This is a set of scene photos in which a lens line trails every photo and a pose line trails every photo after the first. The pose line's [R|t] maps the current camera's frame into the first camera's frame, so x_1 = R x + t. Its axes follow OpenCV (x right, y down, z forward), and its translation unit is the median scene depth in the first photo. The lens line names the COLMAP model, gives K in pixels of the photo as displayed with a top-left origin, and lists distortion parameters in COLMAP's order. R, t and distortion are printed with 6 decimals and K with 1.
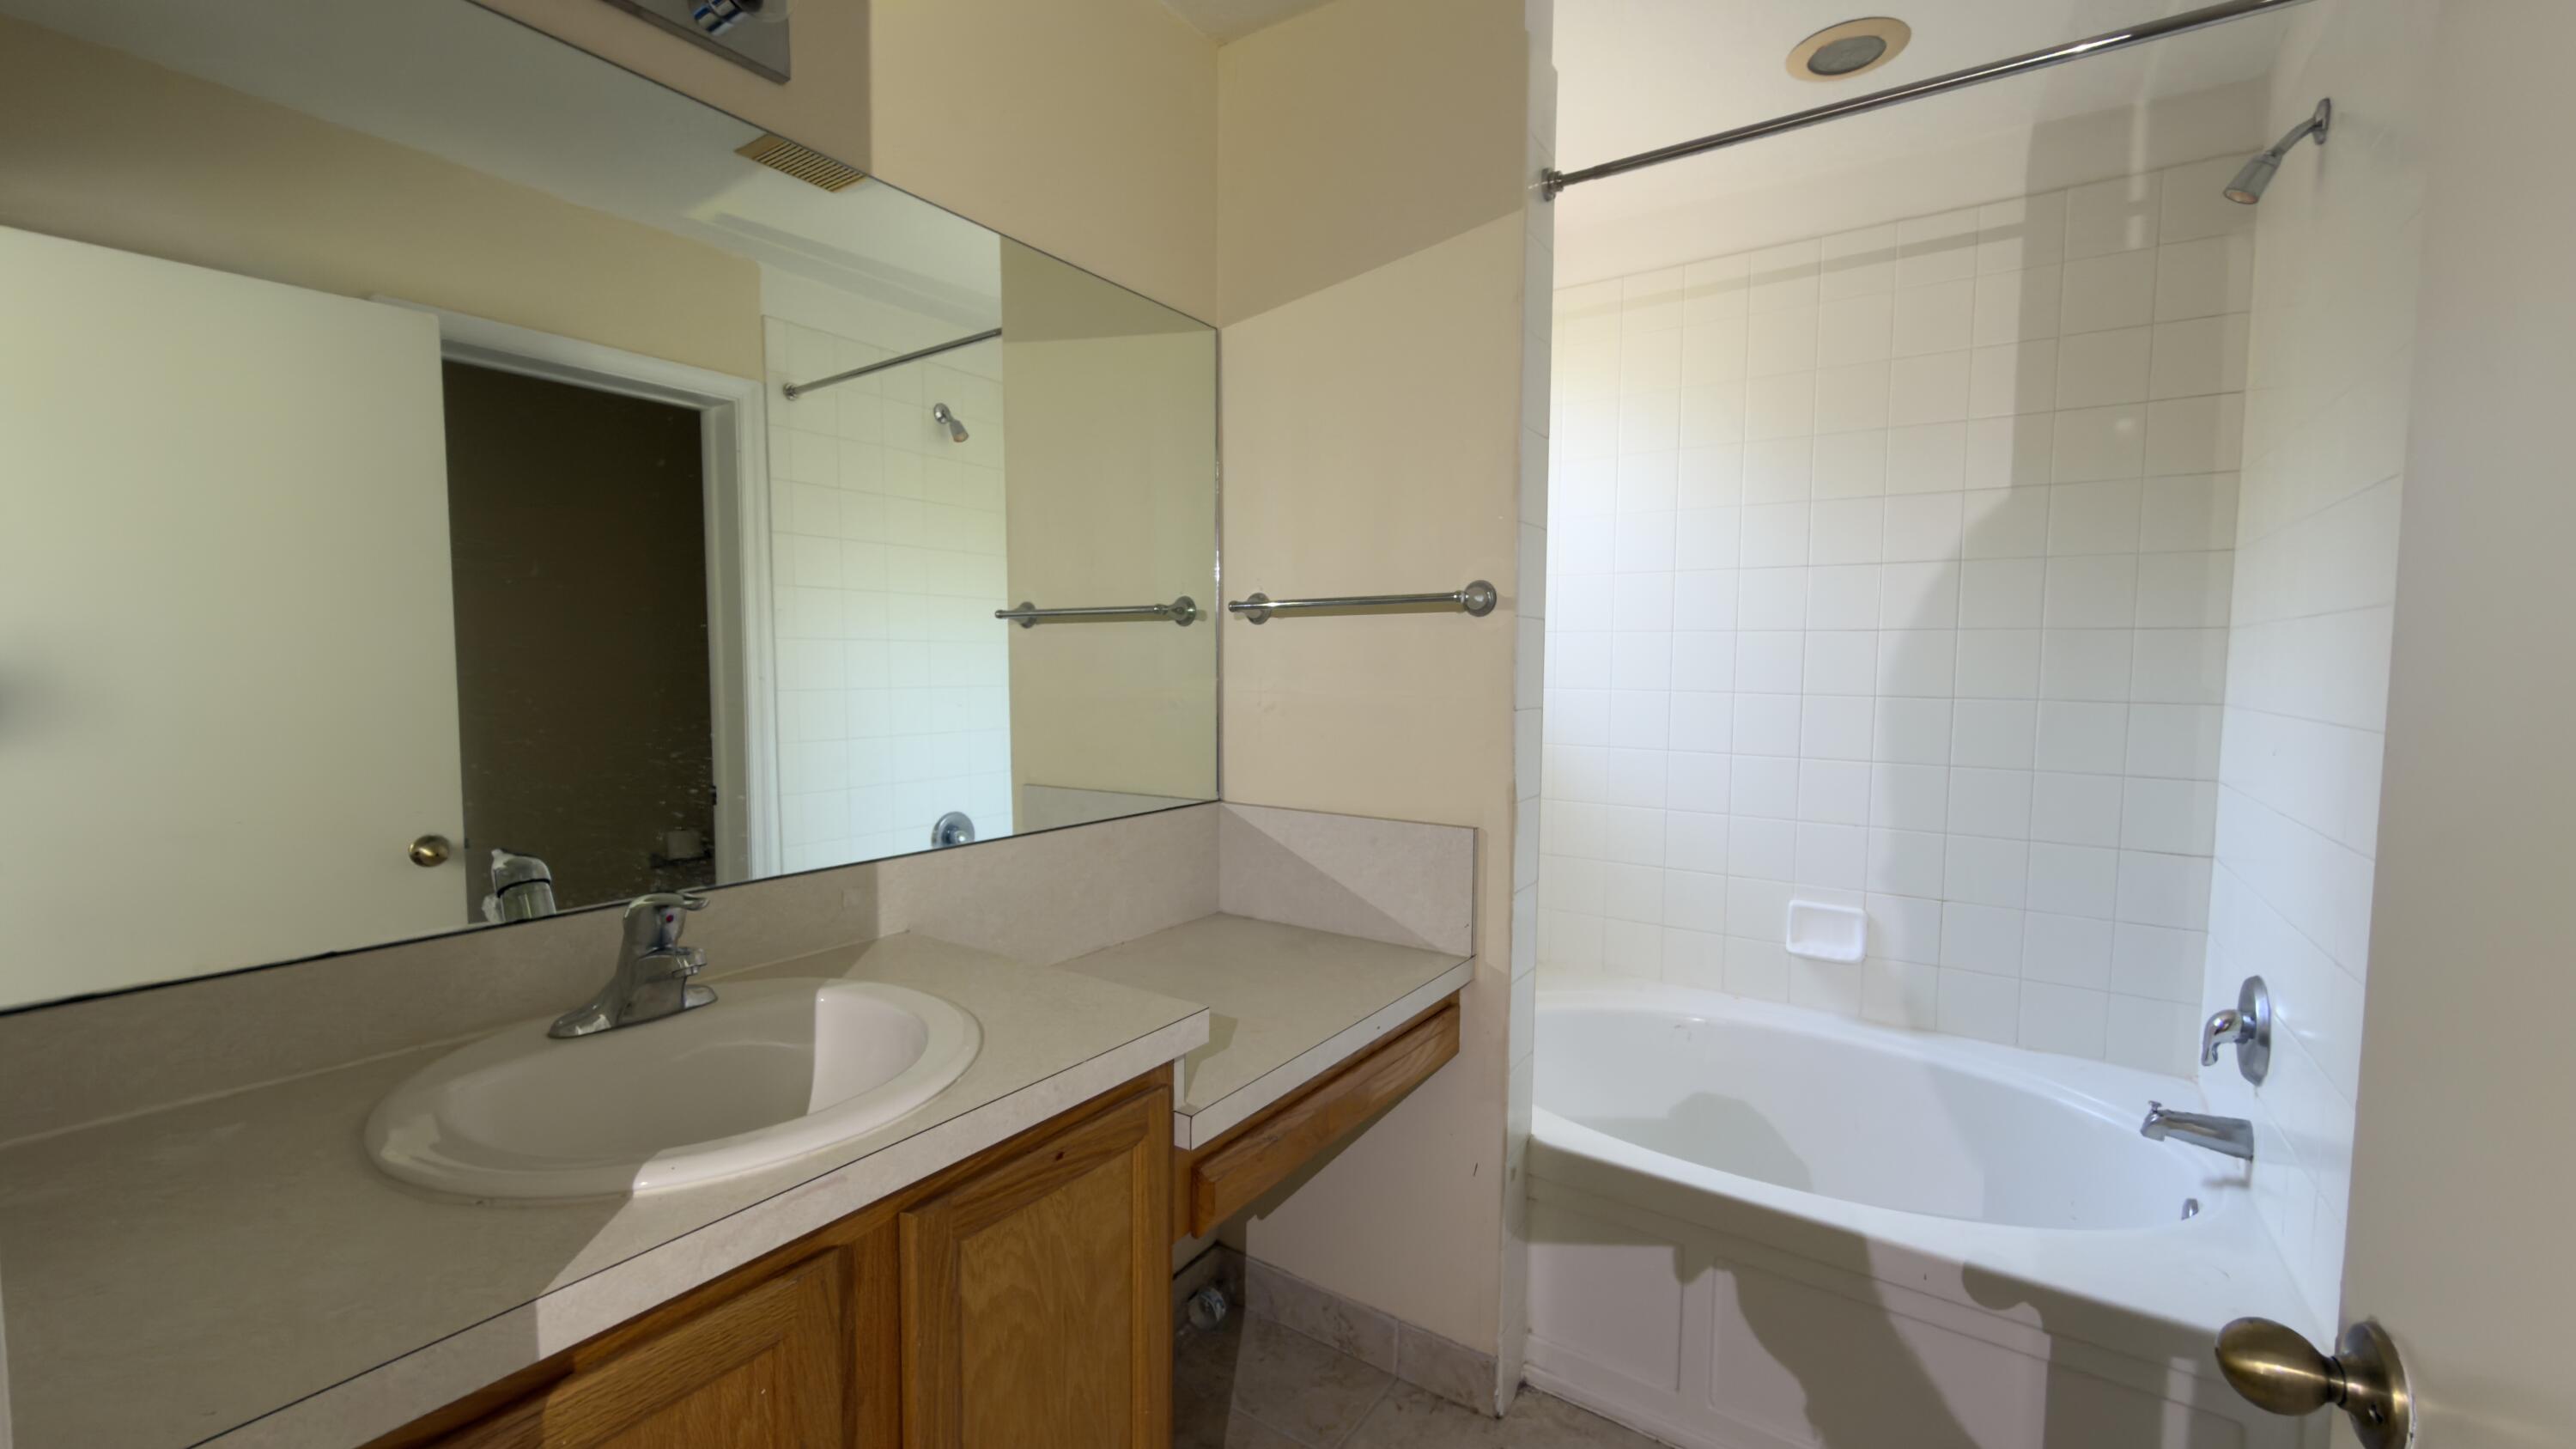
lens RADIAL K [[1026.2, 0, 1284.8], [0, 1026.2, 724.7], [0, 0, 1]] dist [-0.002330, -0.000341]
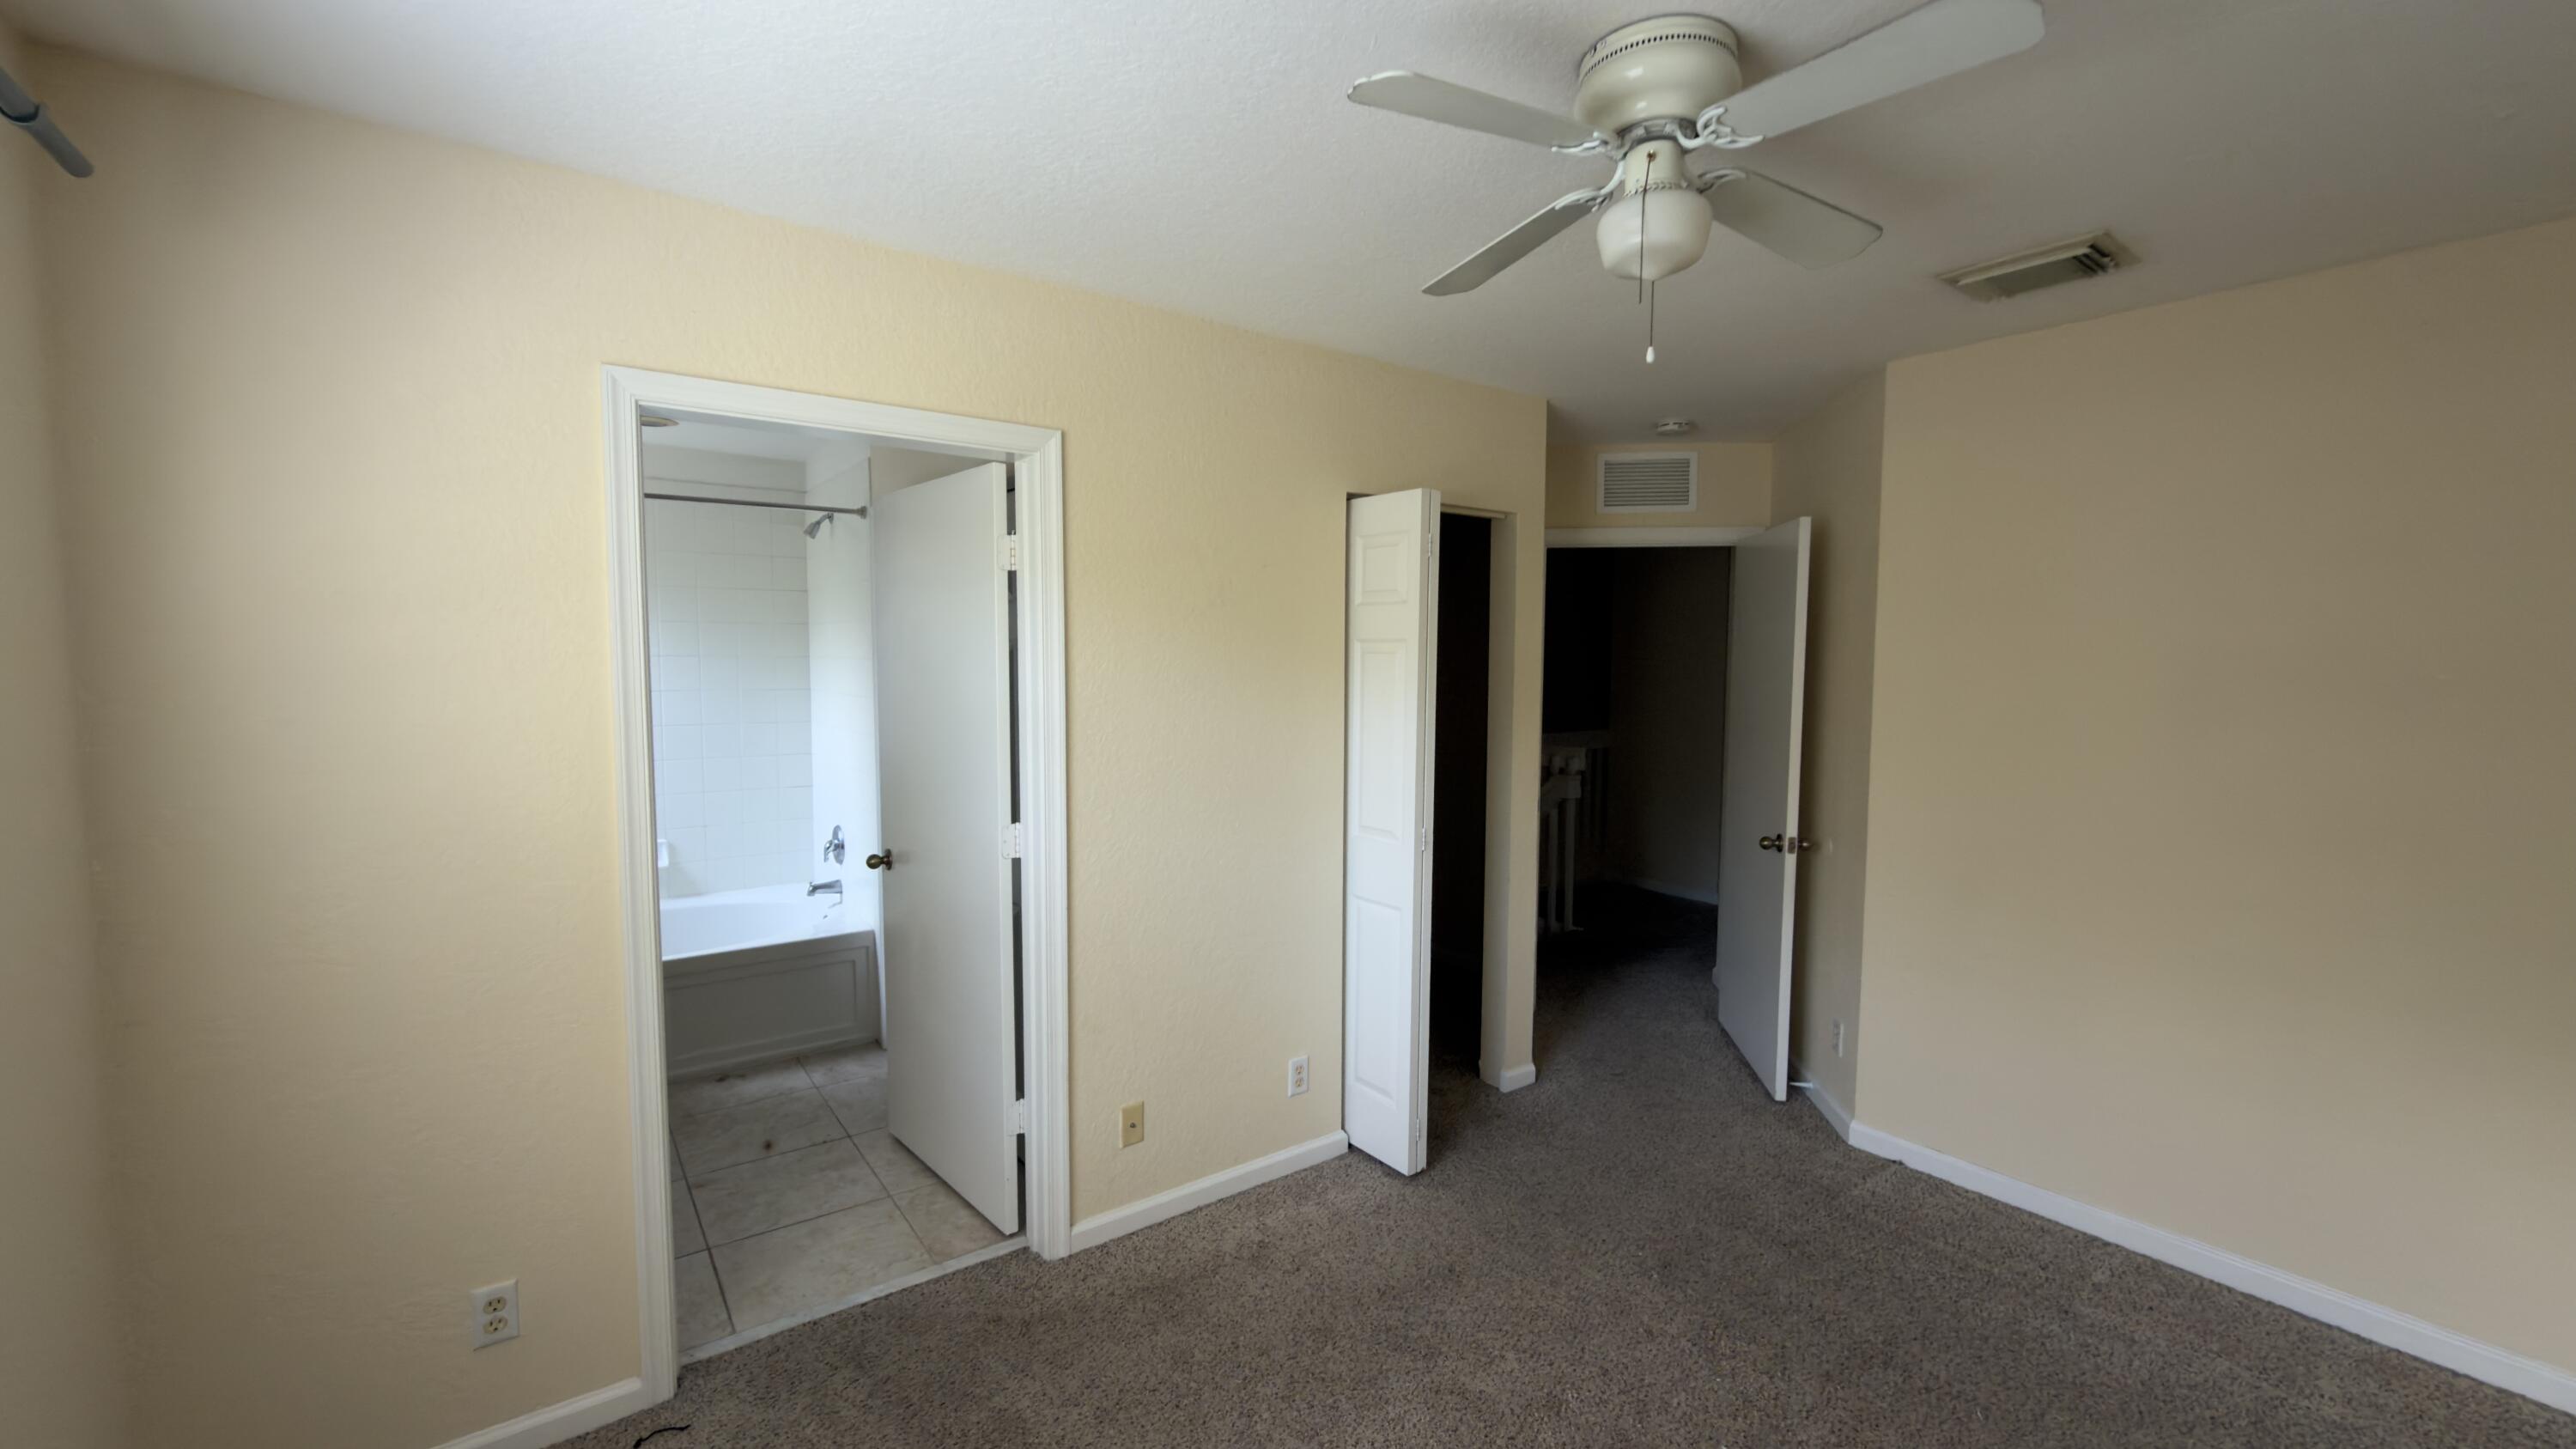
lens RADIAL K [[1026.2, 0, 1285.0], [0, 1026.2, 724.3], [0, 0, 1]] dist [-0.002330, -0.000341]
pose [[0.344889, -0.071330, 0.935929, -1.147171], [0.060284, 0.996733, 0.053750, -0.093555], [-0.936706, 0.037884, 0.348062, -1.049885]]
